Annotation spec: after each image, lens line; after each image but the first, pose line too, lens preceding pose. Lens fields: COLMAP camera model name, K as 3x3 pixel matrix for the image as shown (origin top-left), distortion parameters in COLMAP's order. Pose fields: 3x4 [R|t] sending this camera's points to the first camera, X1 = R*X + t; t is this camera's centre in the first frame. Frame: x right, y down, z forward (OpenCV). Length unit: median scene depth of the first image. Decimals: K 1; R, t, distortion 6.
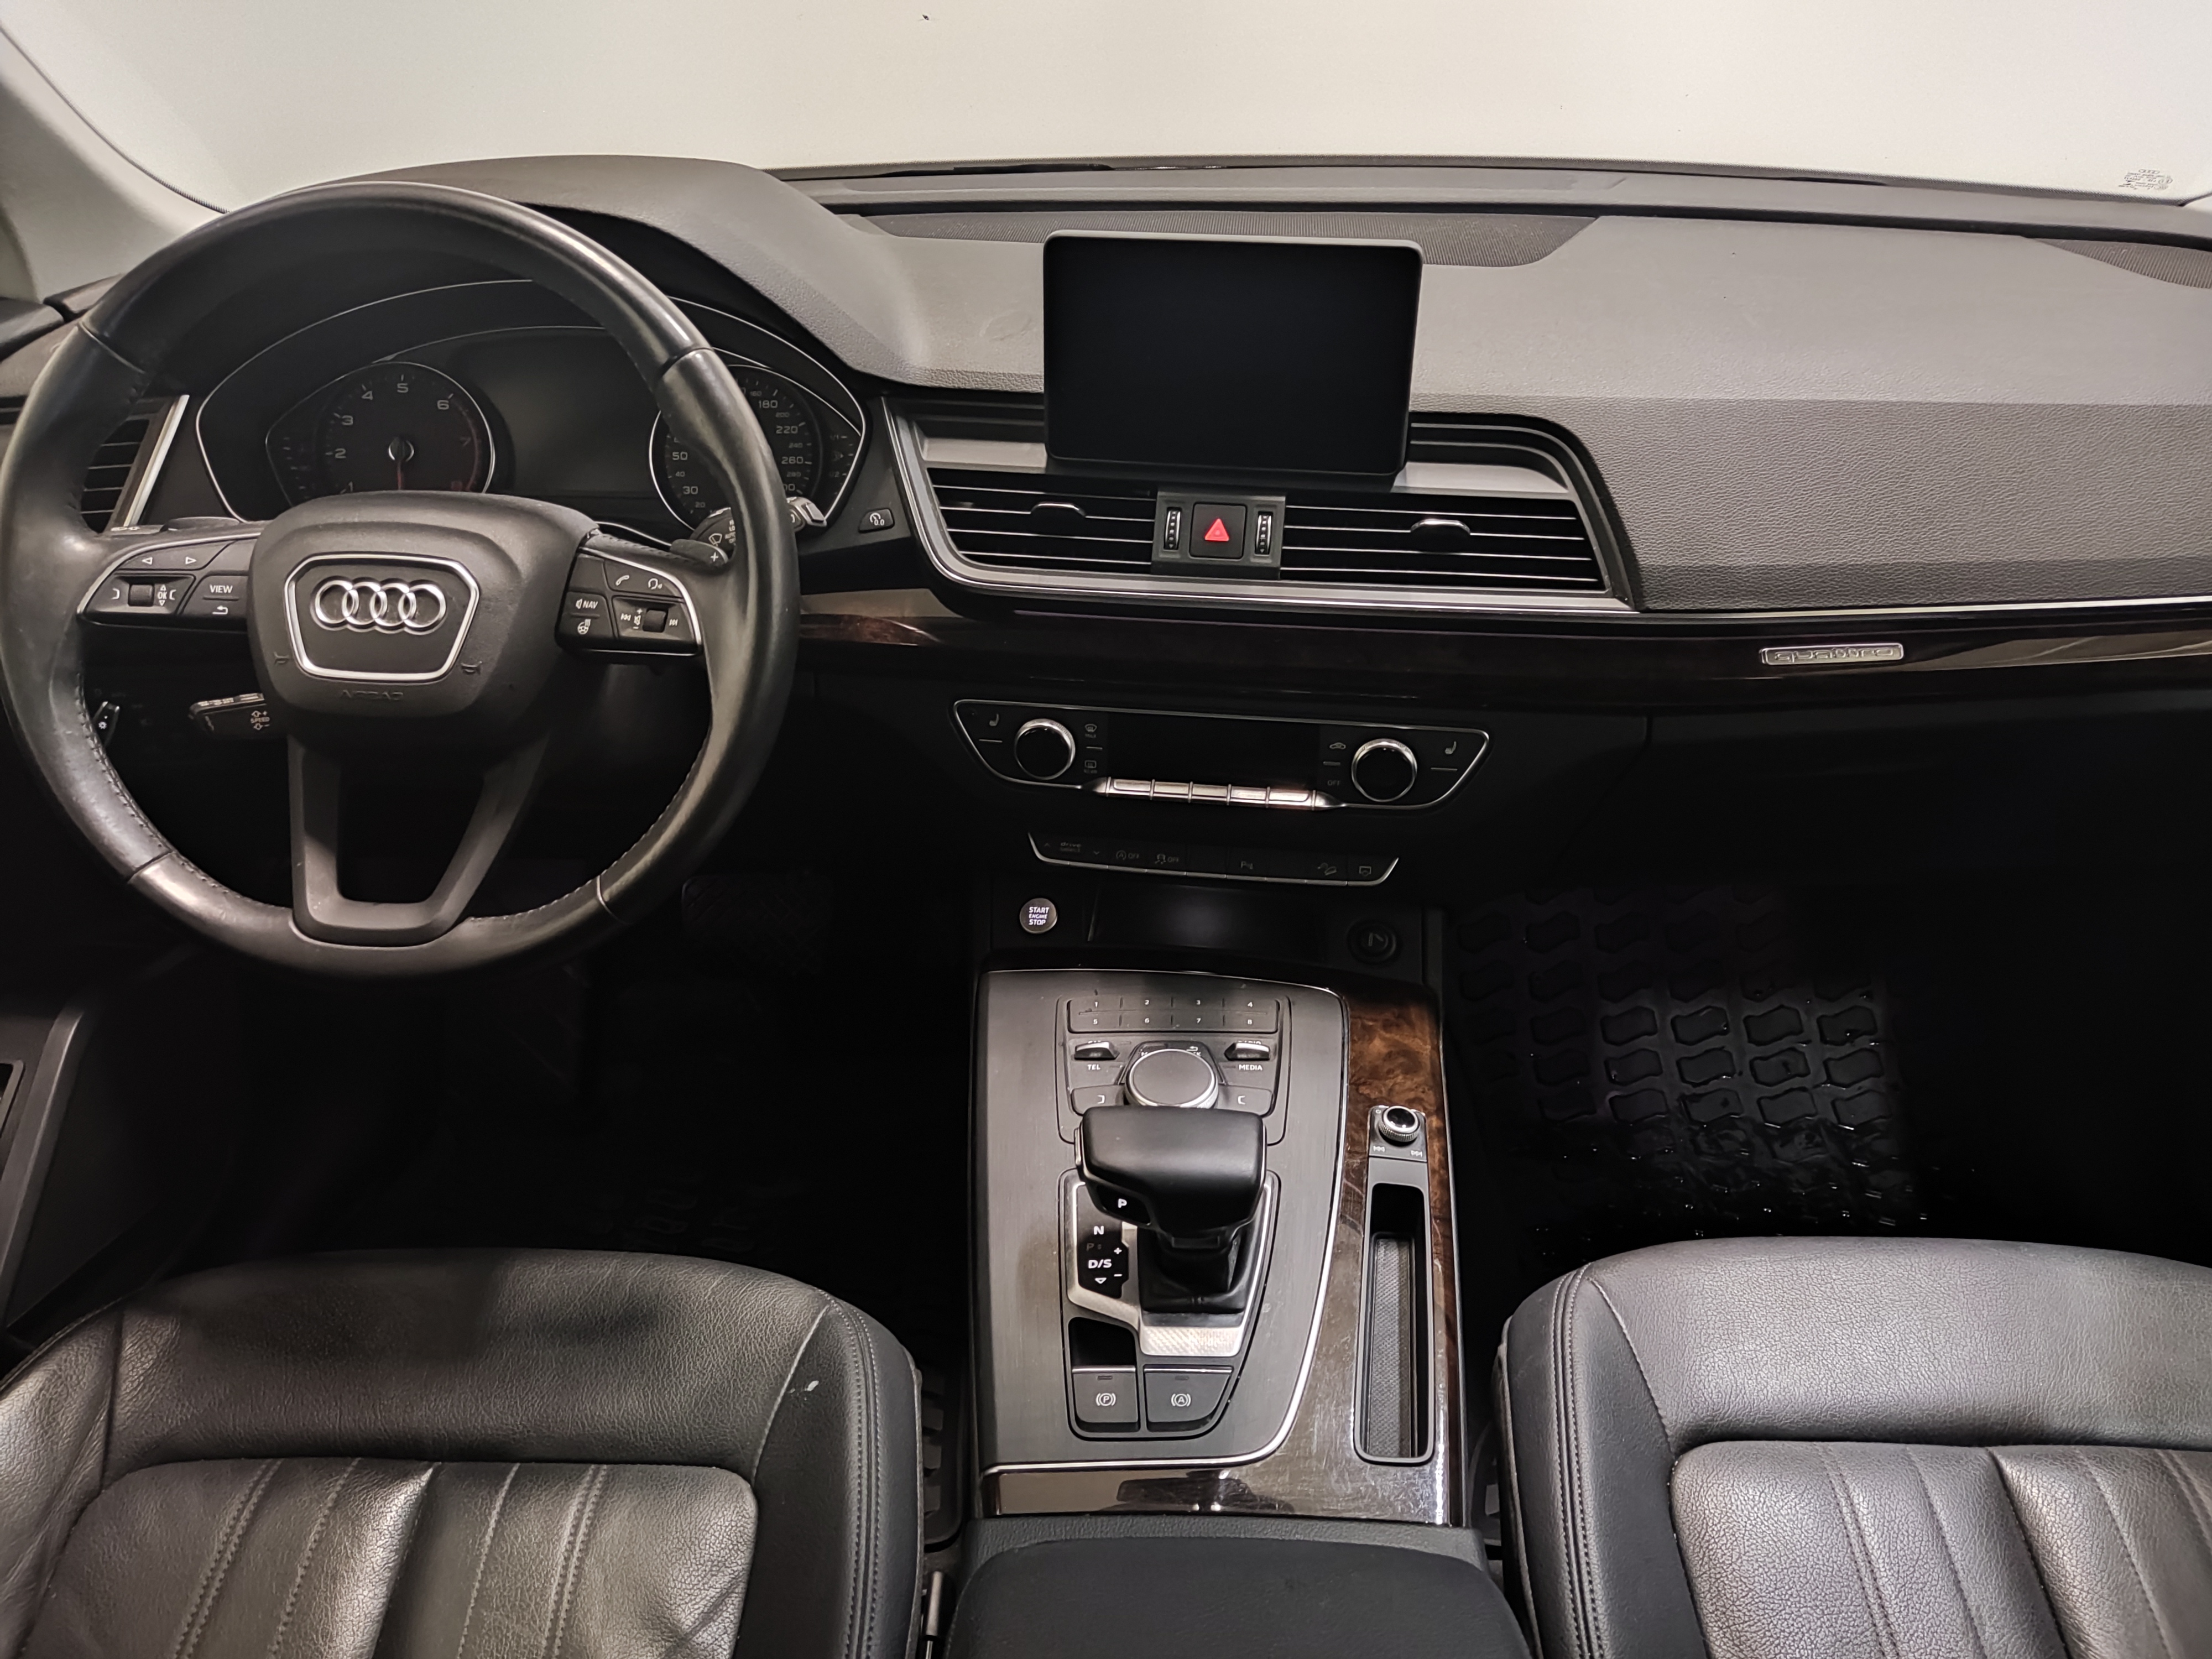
lens RADIAL K [[1756.0, 0, 1124.6], [0, 1756.0, 829.9], [0, 0, 1]] dist [0.076452, -0.124766]
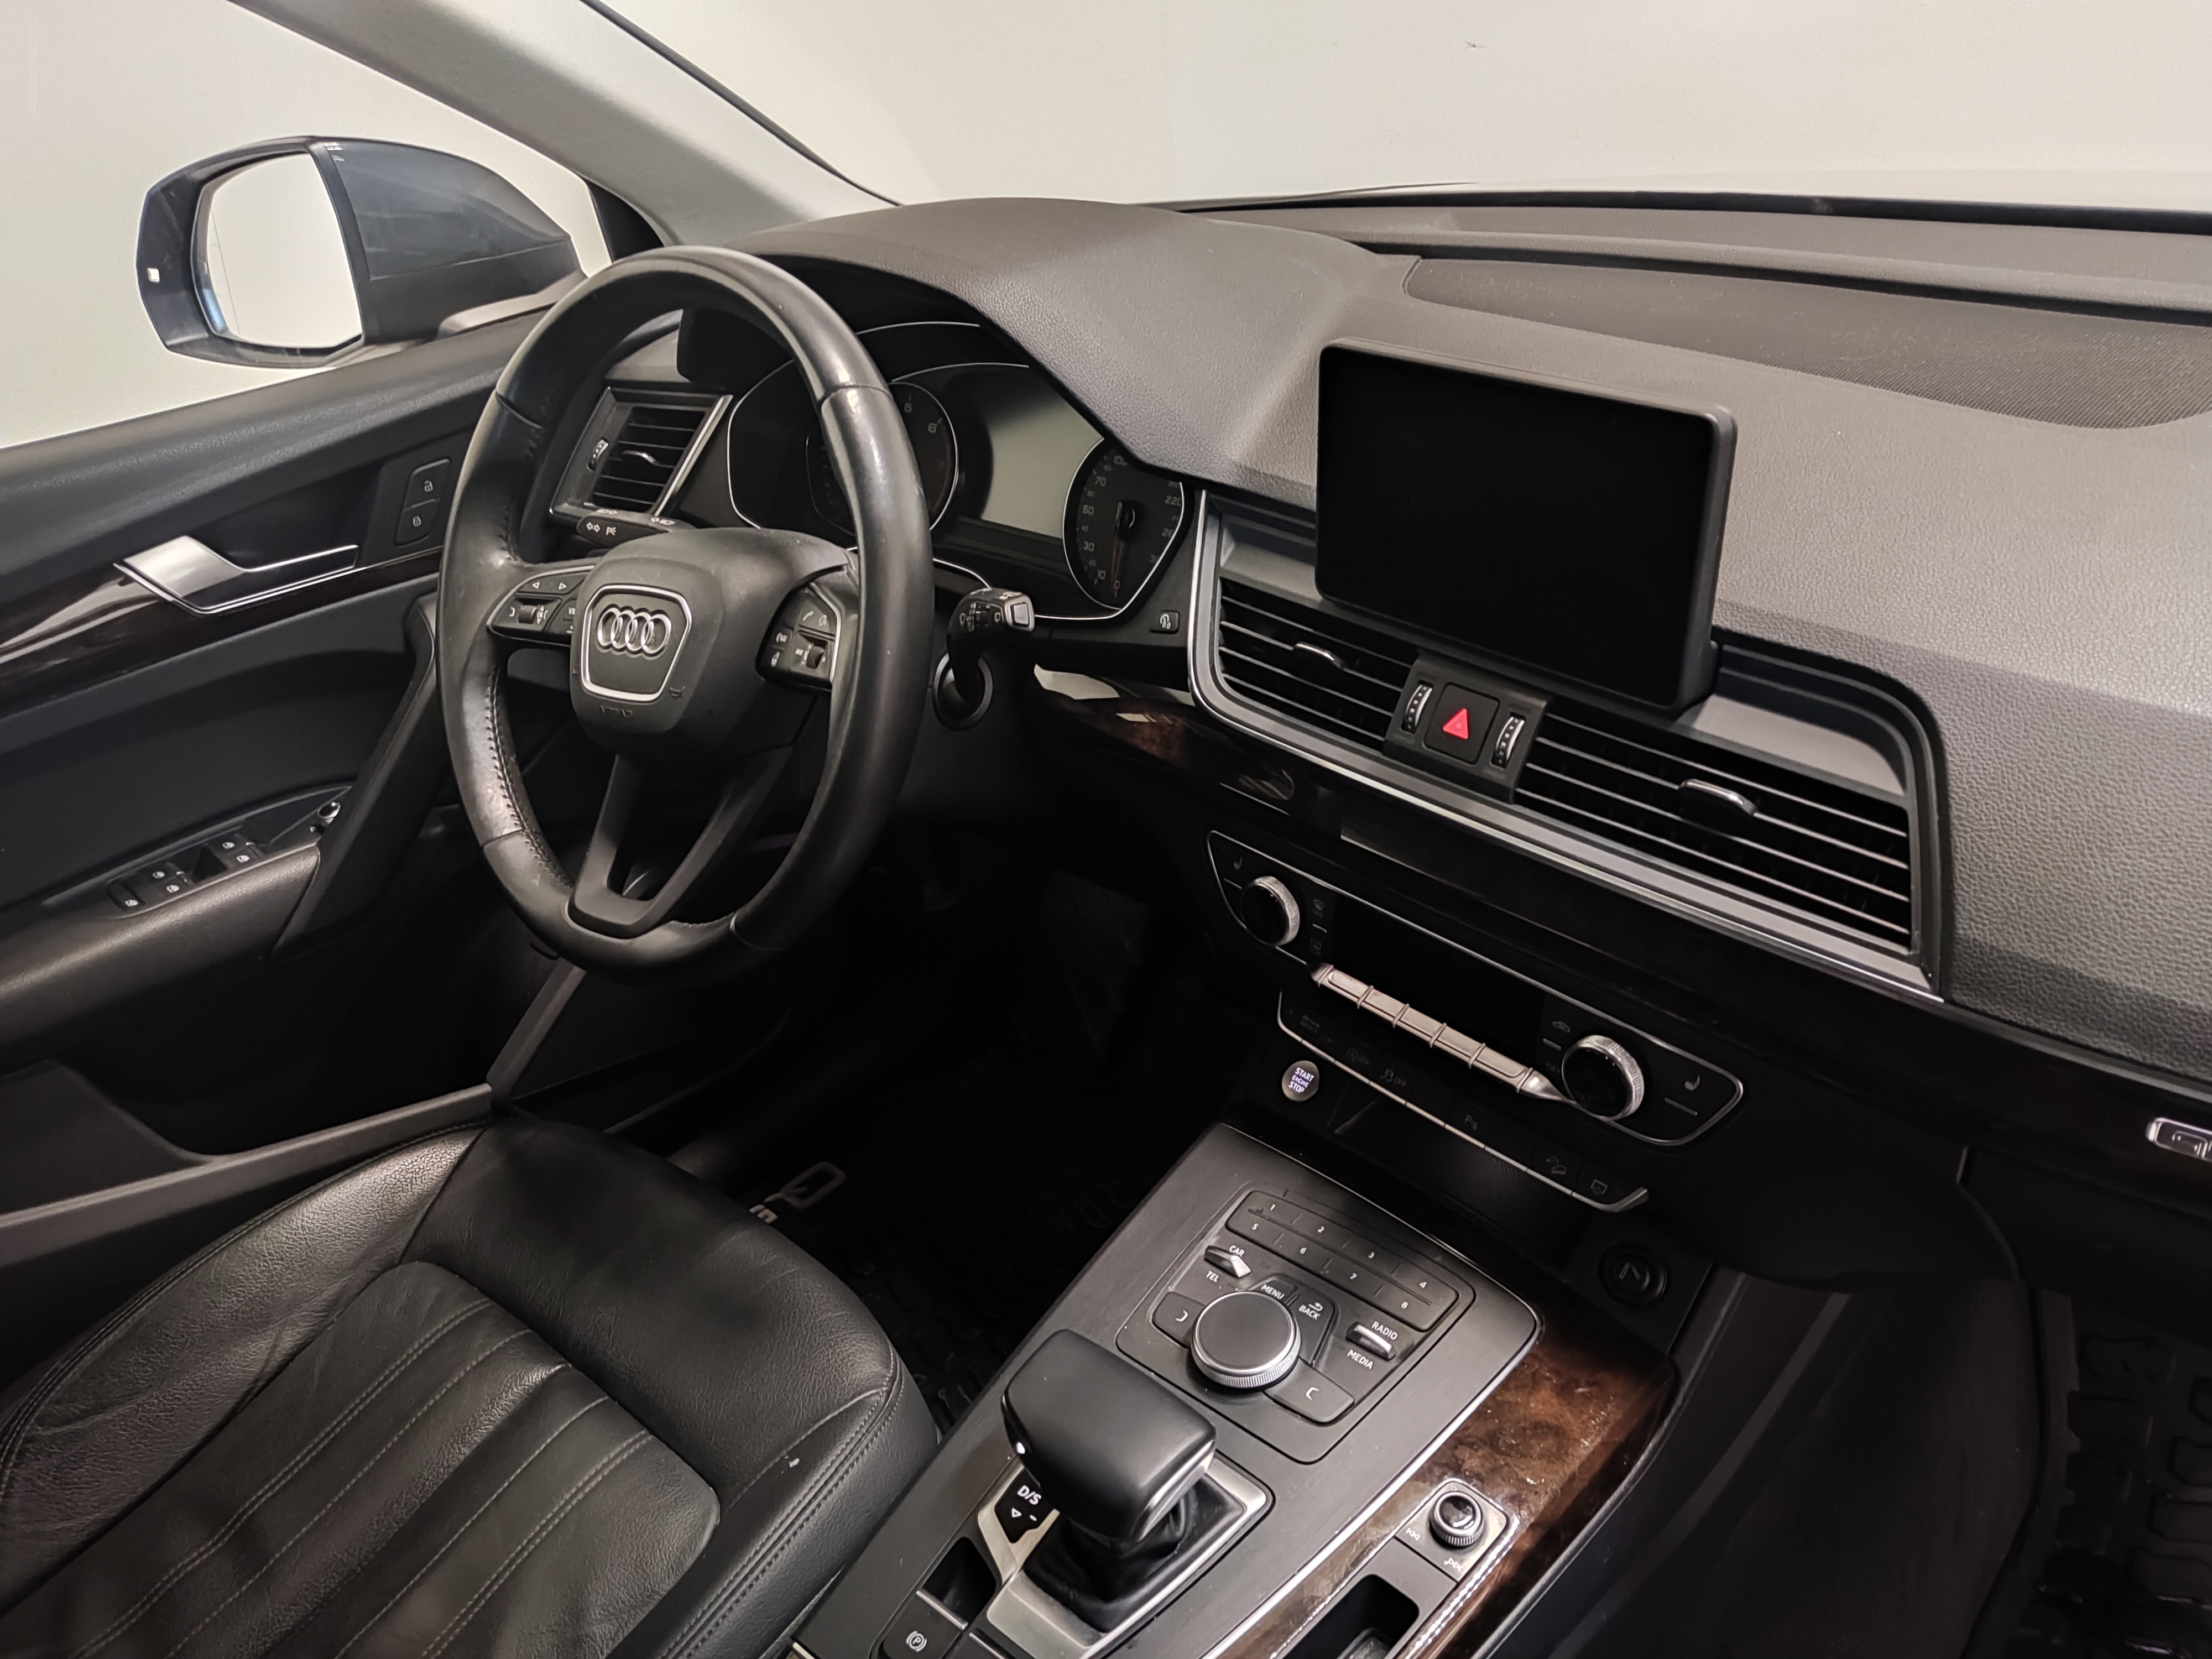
lens RADIAL K [[1756.0, 0, 1056.4], [0, 1756.0, 811.0], [0, 0, 1]] dist [0.076452, -0.124766]
pose [[0.745198, 0.264022, -0.612349, 0.424150], [-0.232574, 0.963524, 0.132405, -0.198074], [0.624971, 0.043749, 0.779421, 0.266384]]
